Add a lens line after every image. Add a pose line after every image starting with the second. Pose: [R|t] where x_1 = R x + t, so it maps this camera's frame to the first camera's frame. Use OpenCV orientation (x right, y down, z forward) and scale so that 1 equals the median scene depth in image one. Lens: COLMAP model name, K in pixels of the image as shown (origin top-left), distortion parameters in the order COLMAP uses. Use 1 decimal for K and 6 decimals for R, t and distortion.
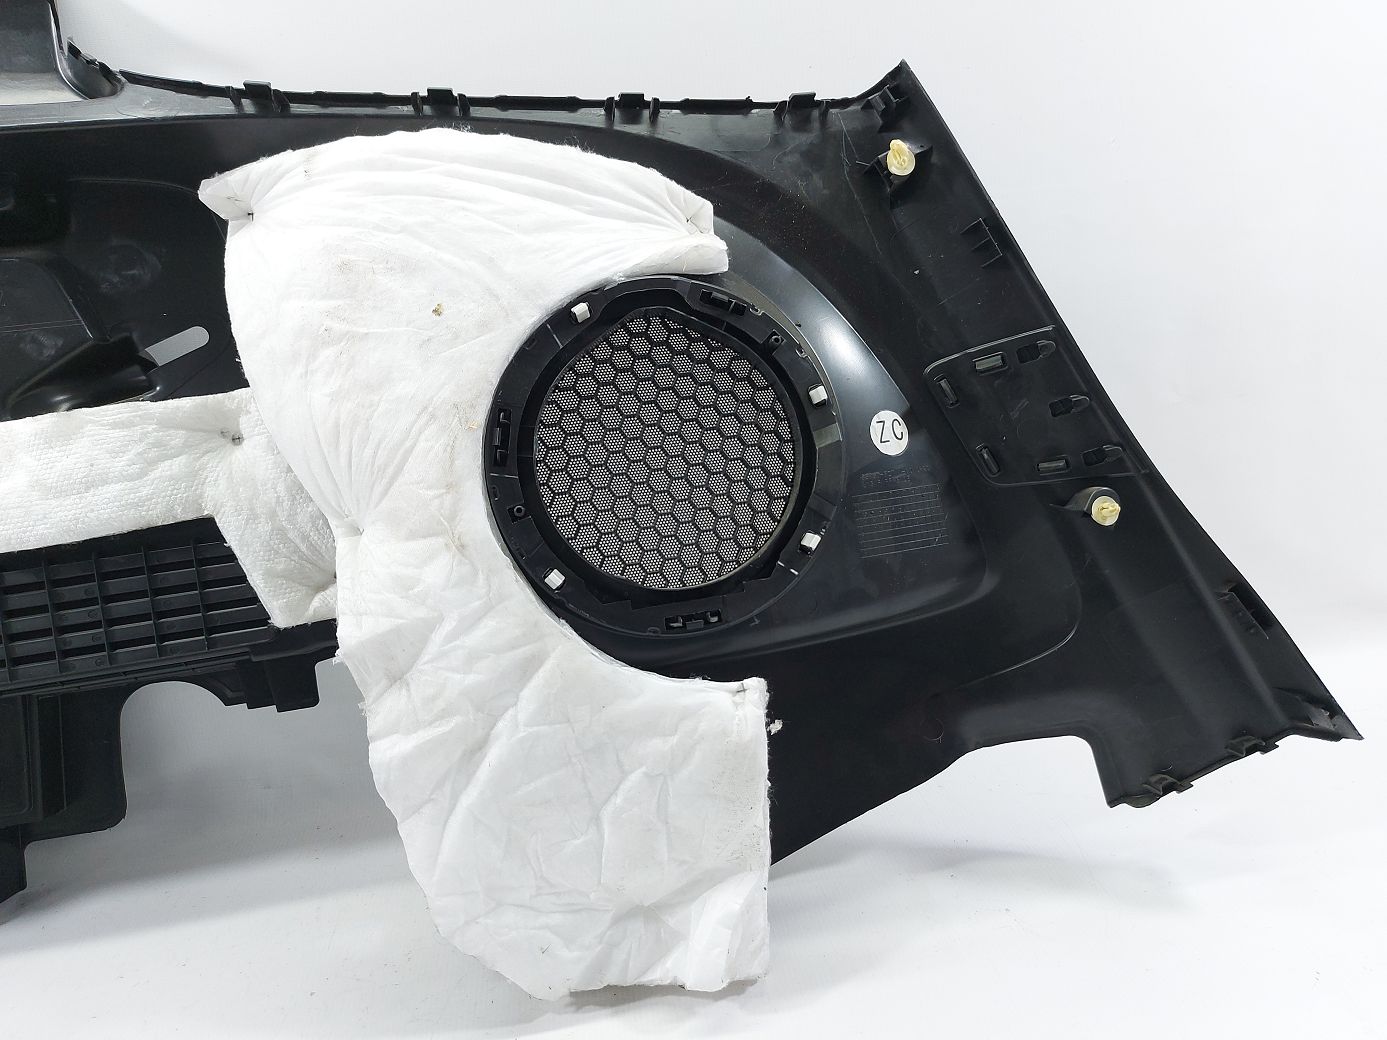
lens RADIAL K [[1000.0, 0, 693.5], [0, 1000.0, 520.0], [0, 0, 1]] dist [0.093992, -0.134851]
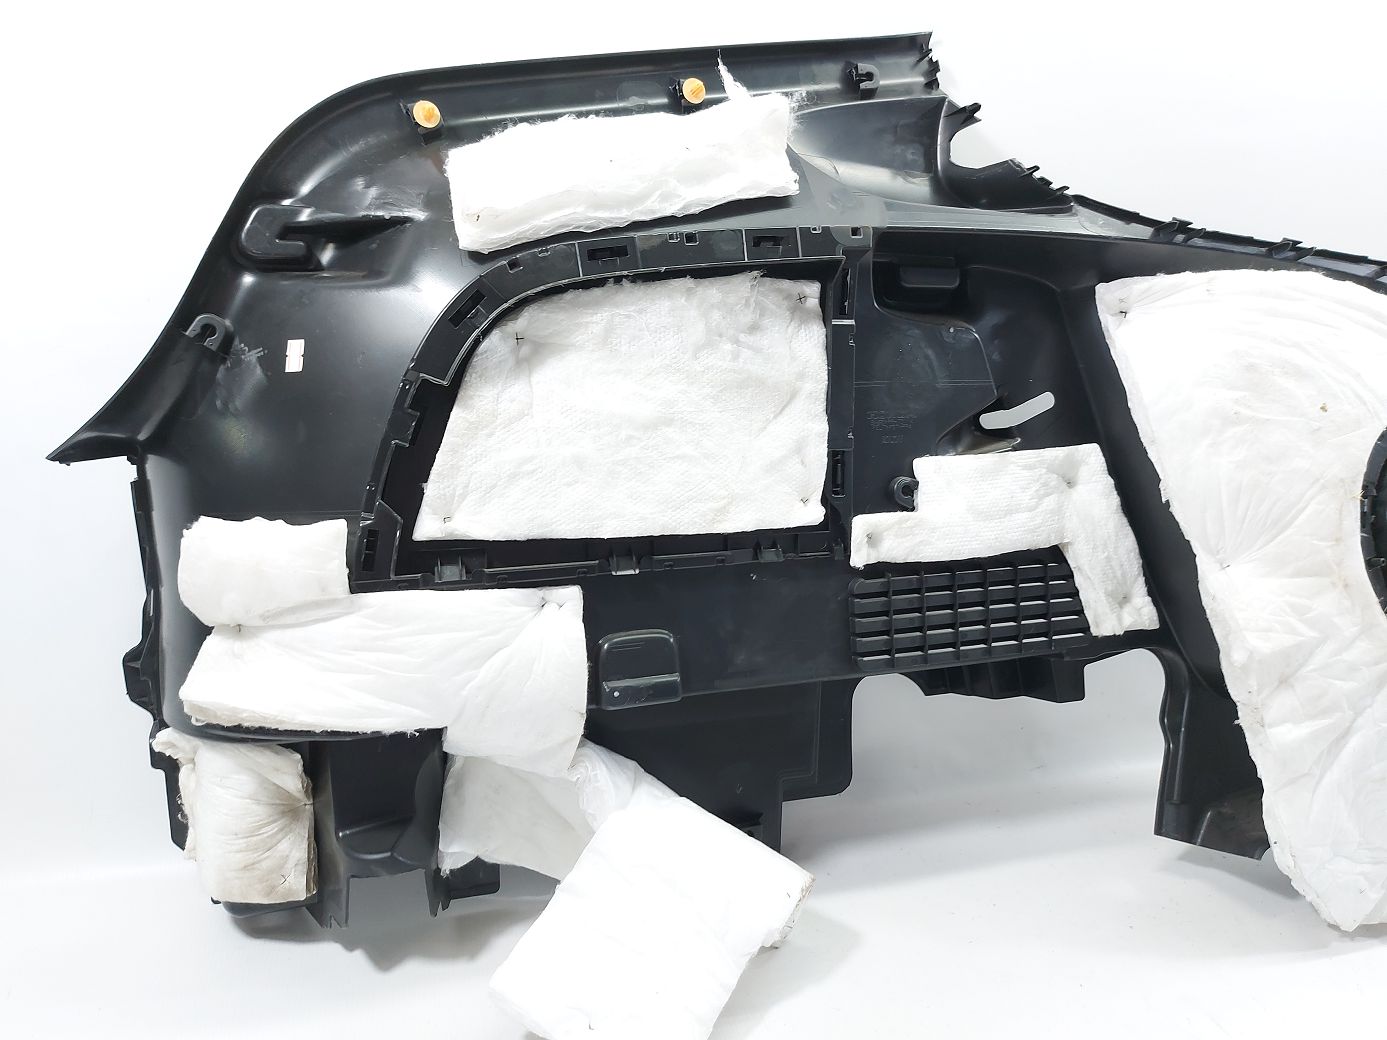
lens RADIAL K [[1000.0, 0, 693.5], [0, 1000.0, 520.0], [0, 0, 1]] dist [0.093992, -0.134851]
pose [[0.984240, 0.083588, 0.155836, -1.231359], [-0.078795, 0.996215, -0.036695, 0.054202], [-0.158314, 0.023838, 0.987101, -0.188646]]
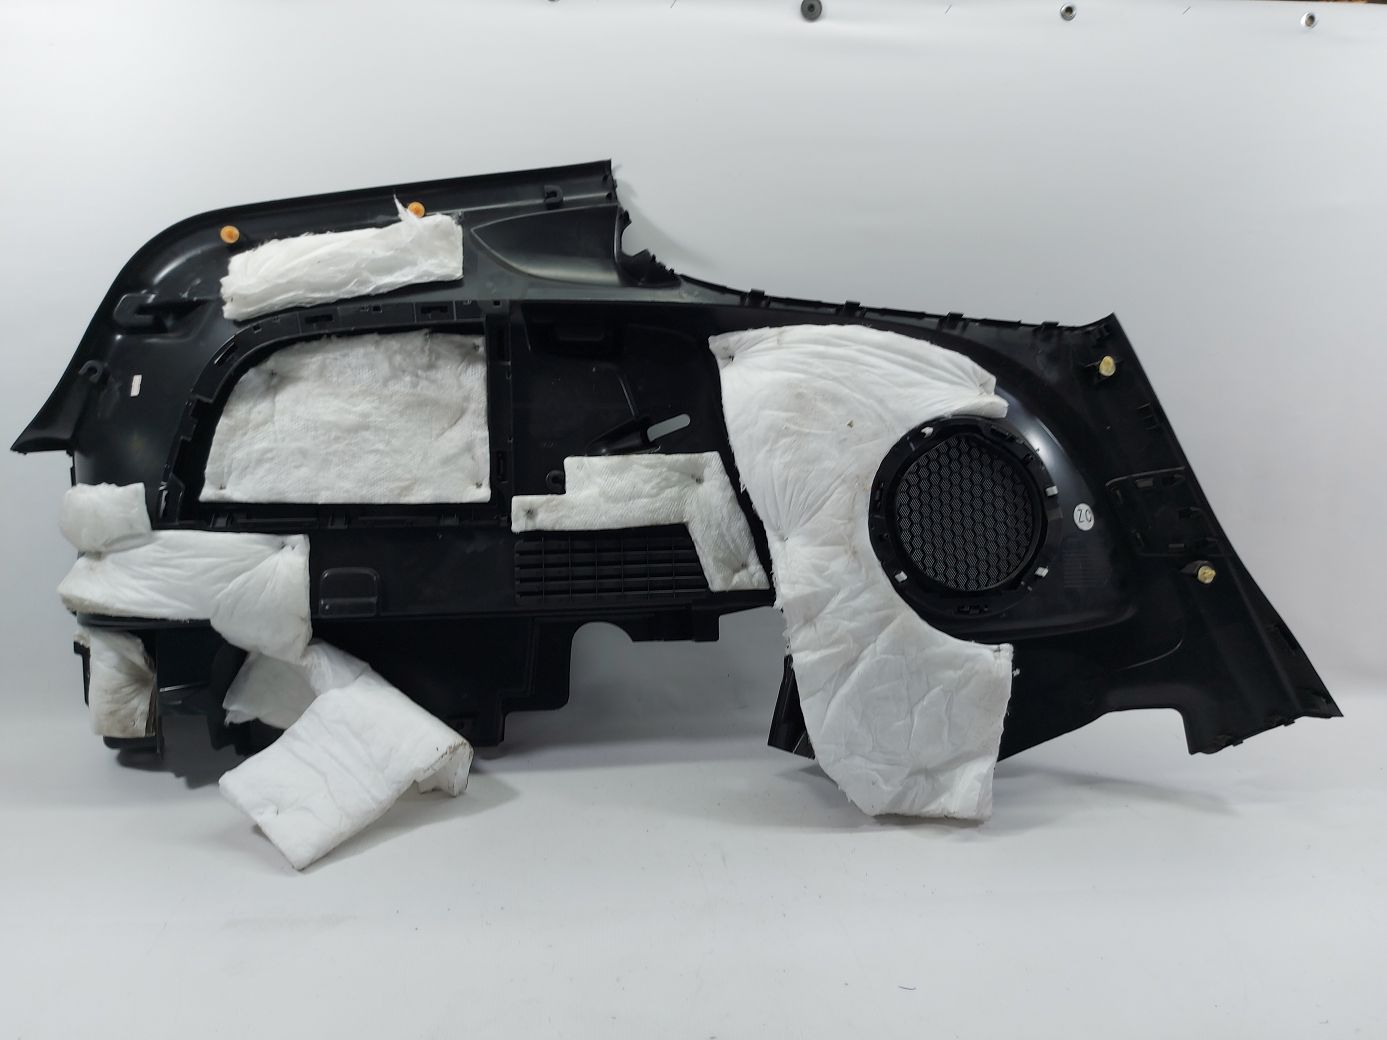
lens RADIAL K [[1000.0, 0, 693.5], [0, 1000.0, 520.0], [0, 0, 1]] dist [0.093992, -0.134851]
pose [[0.993852, 0.109429, -0.016864, -0.472180], [-0.110355, 0.991385, -0.070547, 0.122581], [0.008999, 0.071975, 0.997366, -0.790536]]
